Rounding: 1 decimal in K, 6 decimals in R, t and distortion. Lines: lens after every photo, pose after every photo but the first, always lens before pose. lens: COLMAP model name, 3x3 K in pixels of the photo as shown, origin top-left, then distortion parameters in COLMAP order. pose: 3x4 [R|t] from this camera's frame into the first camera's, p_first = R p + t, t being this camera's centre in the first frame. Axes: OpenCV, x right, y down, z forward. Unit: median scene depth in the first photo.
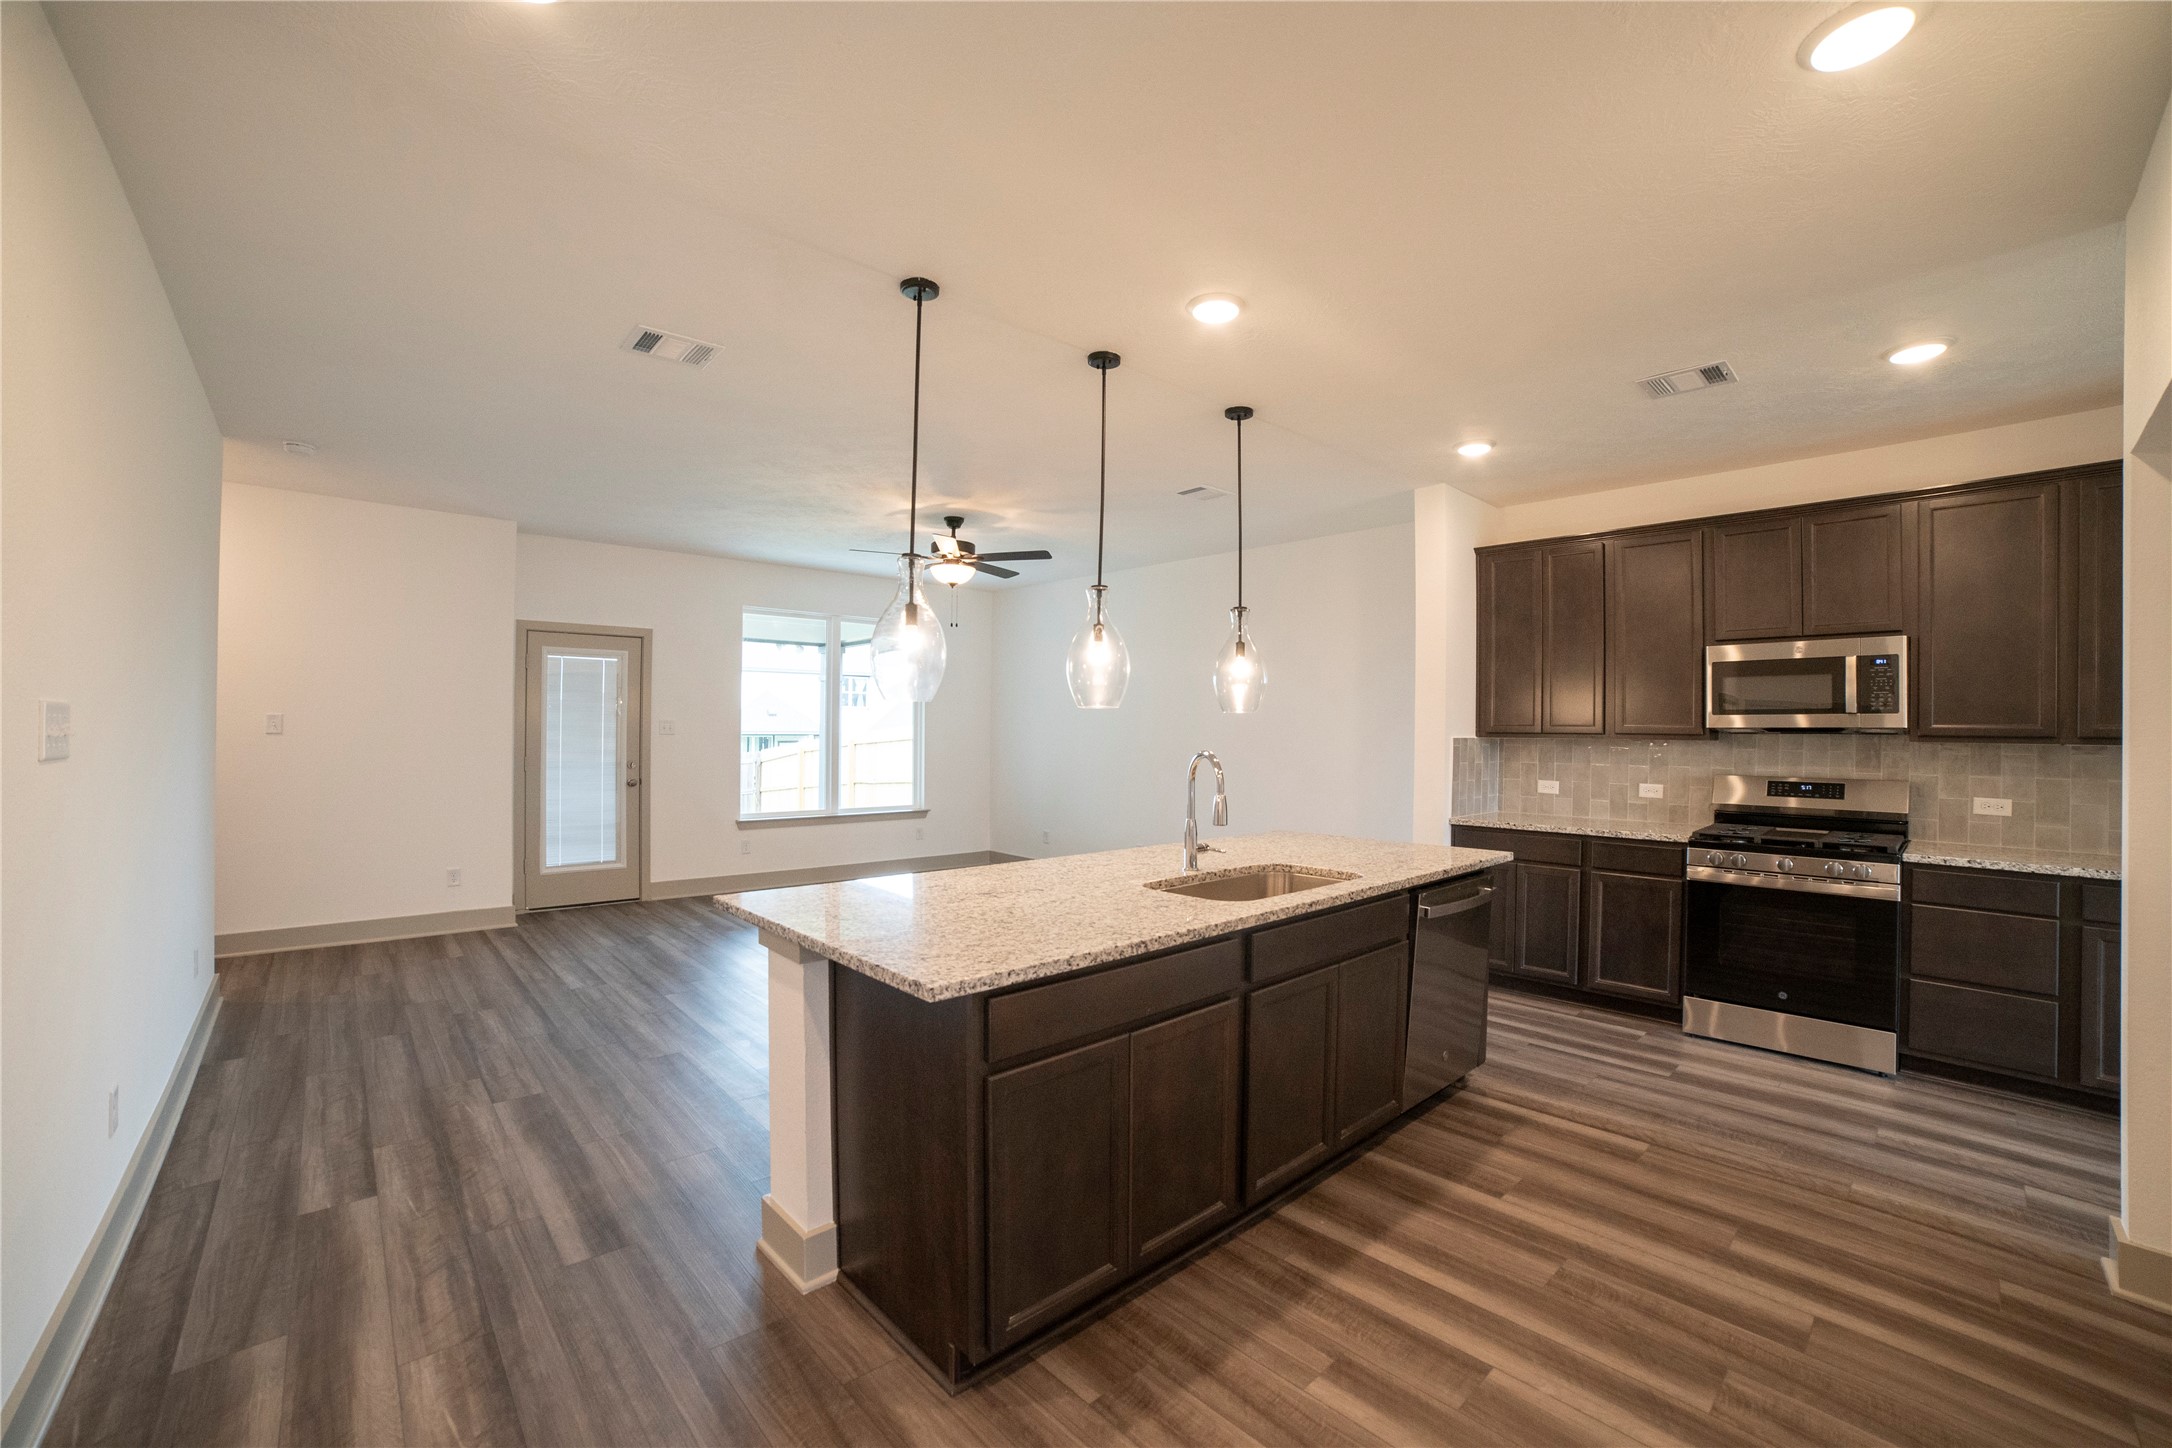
lens RADIAL K [[880.1, 0, 1090.7], [0, 880.1, 729.2], [0, 0, 1]] dist [-0.098364, 0.034620]
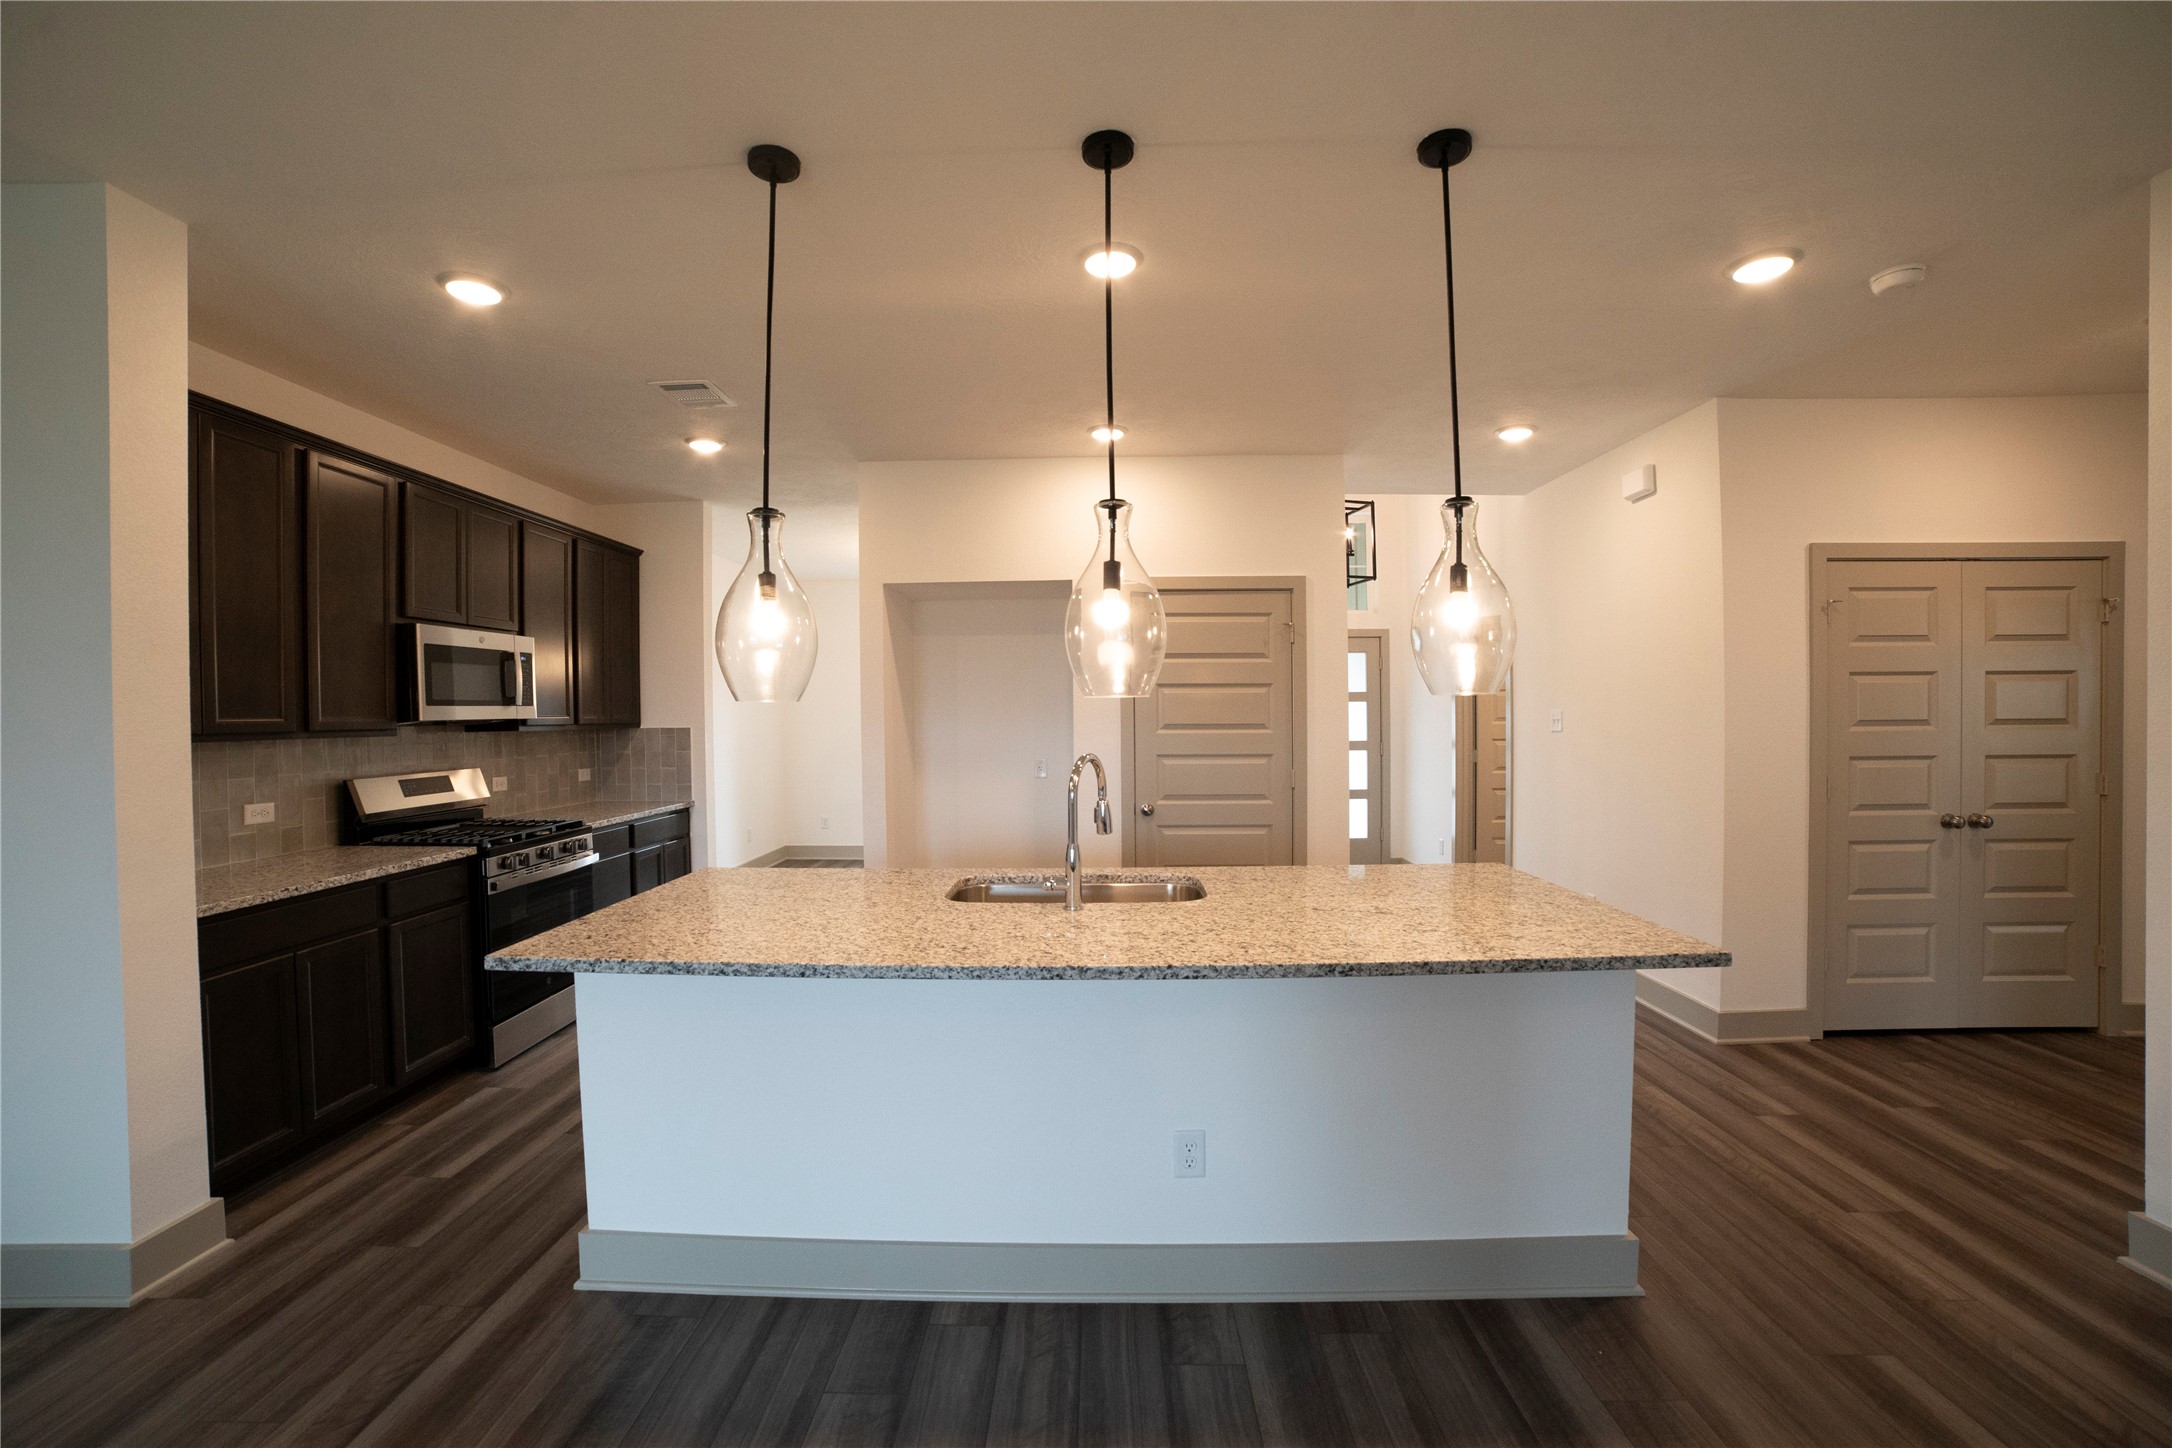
lens RADIAL K [[889.3, 0, 1078.1], [0, 889.3, 724.9], [0, 0, 1]] dist [-0.109778, 0.040740]
pose [[-0.722672, -0.012229, 0.691083, -0.324133], [0.001064, 0.999823, 0.018805, -0.013036], [-0.691190, 0.014325, -0.722531, 1.164799]]
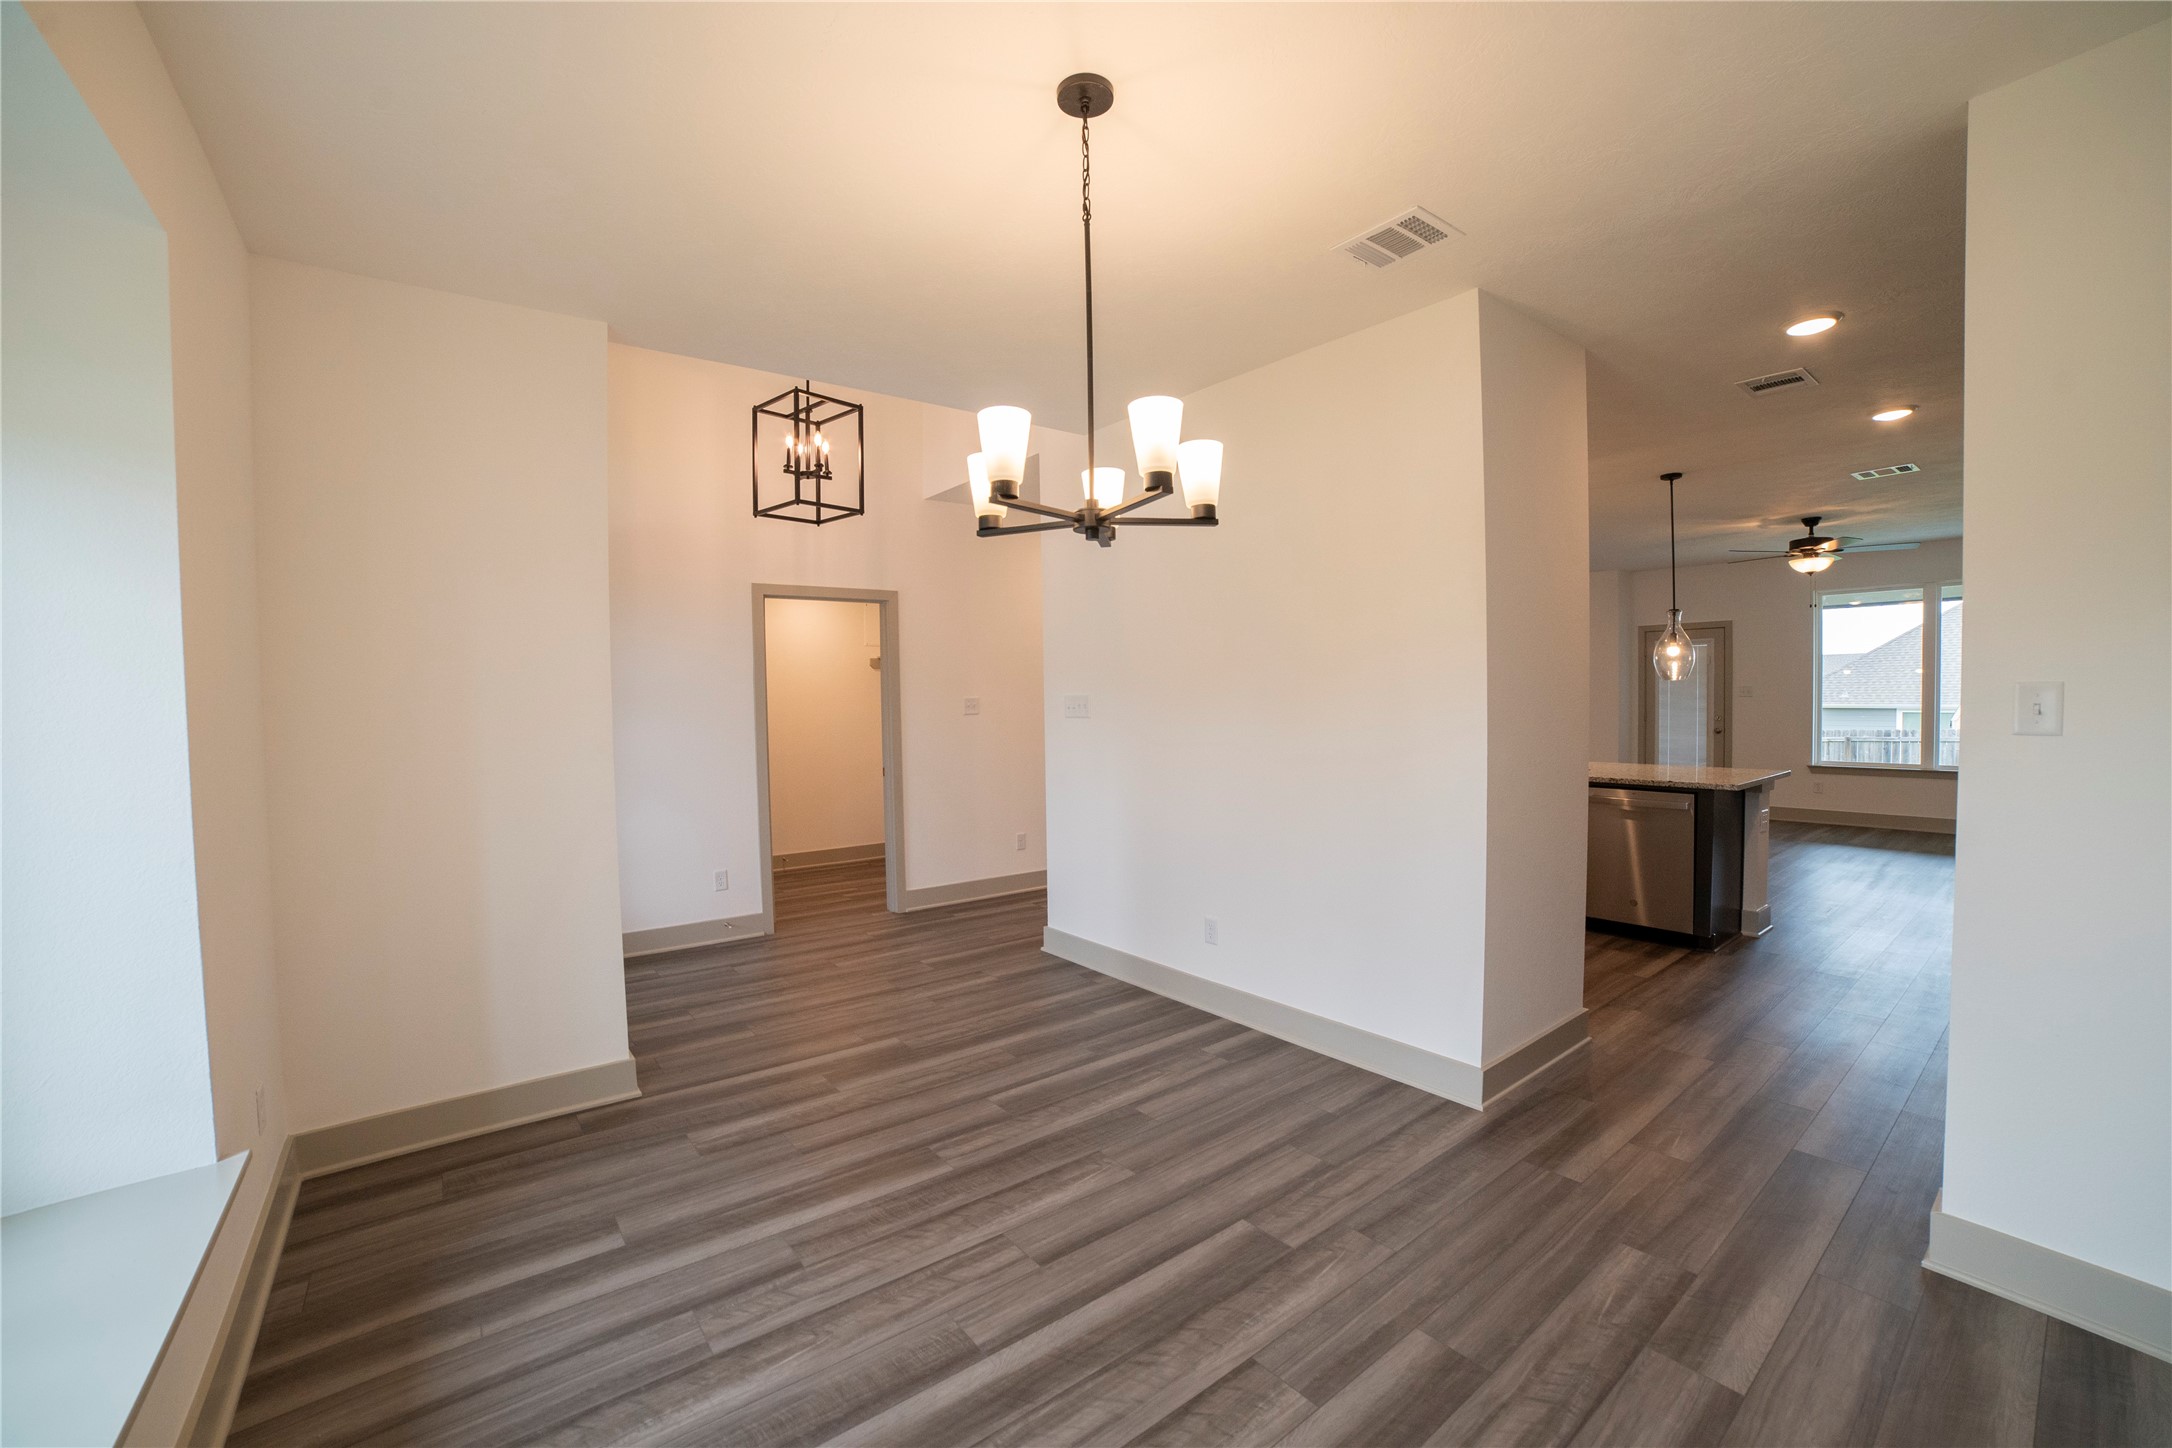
lens RADIAL K [[889.3, 0, 1078.1], [0, 889.3, 724.9], [0, 0, 1]] dist [-0.109778, 0.040740]
pose [[-0.087284, 0.022159, -0.995937, 1.547923], [0.017392, 0.999634, 0.020717, 0.007642], [0.996032, -0.015513, -0.087638, 0.104272]]
